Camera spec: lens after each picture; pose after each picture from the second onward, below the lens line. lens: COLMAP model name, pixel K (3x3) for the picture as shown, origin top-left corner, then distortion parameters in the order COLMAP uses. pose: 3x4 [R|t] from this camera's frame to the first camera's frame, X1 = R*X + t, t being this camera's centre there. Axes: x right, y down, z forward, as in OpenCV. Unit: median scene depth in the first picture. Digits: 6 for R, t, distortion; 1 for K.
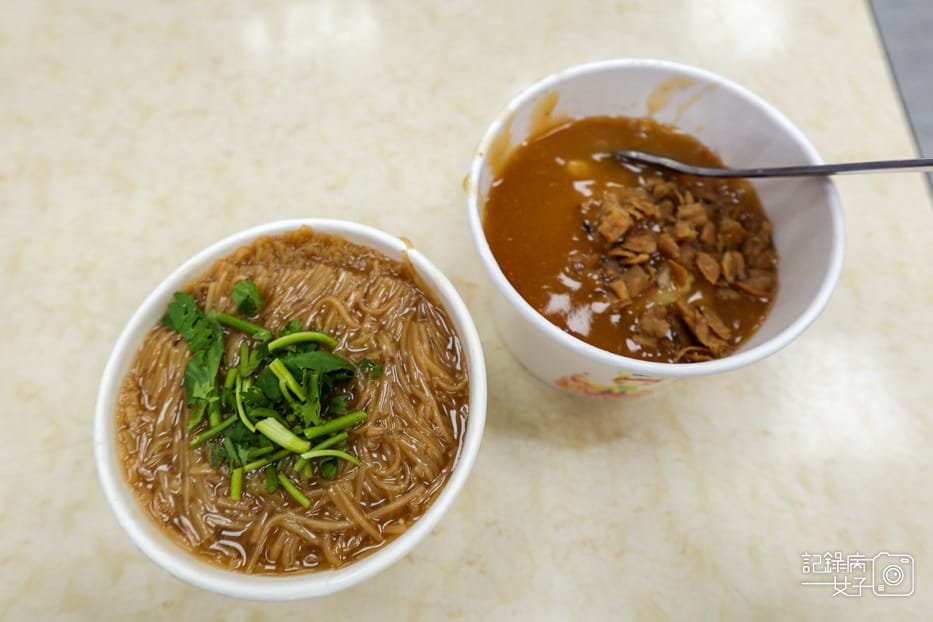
lens RADIAL K [[530.8, 0, 466.9], [0, 530.8, 309.2], [0, 0, 1]] dist [-0.000150, -0.001653]
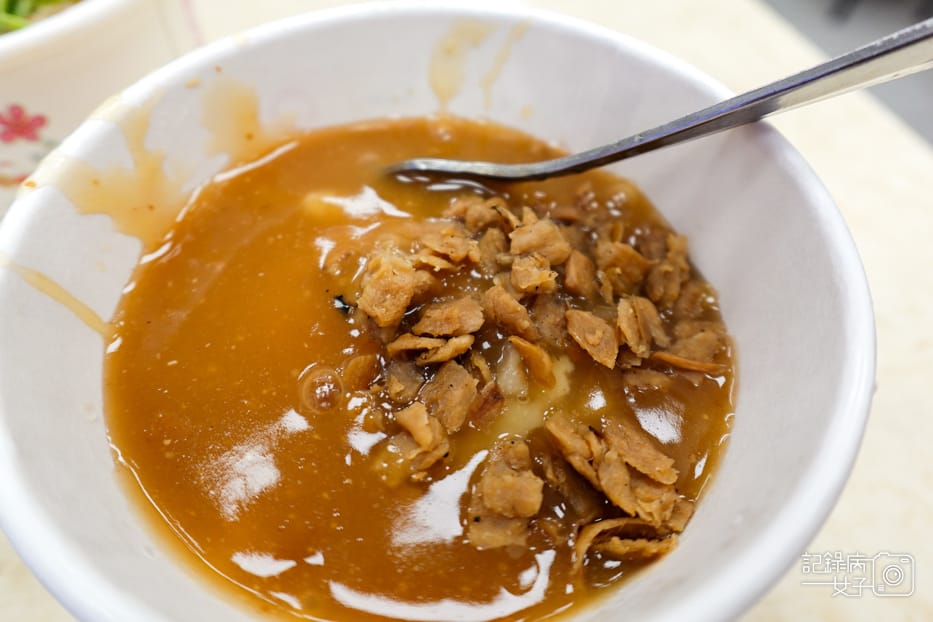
lens RADIAL K [[530.8, 0, 467.1], [0, 530.8, 313.7], [0, 0, 1]] dist [-0.000150, -0.001653]
pose [[0.970201, -0.191604, 0.148317, 0.269574], [0.216515, 0.960340, -0.175694, -0.037849], [-0.108771, 0.202572, 0.973208, 0.525629]]
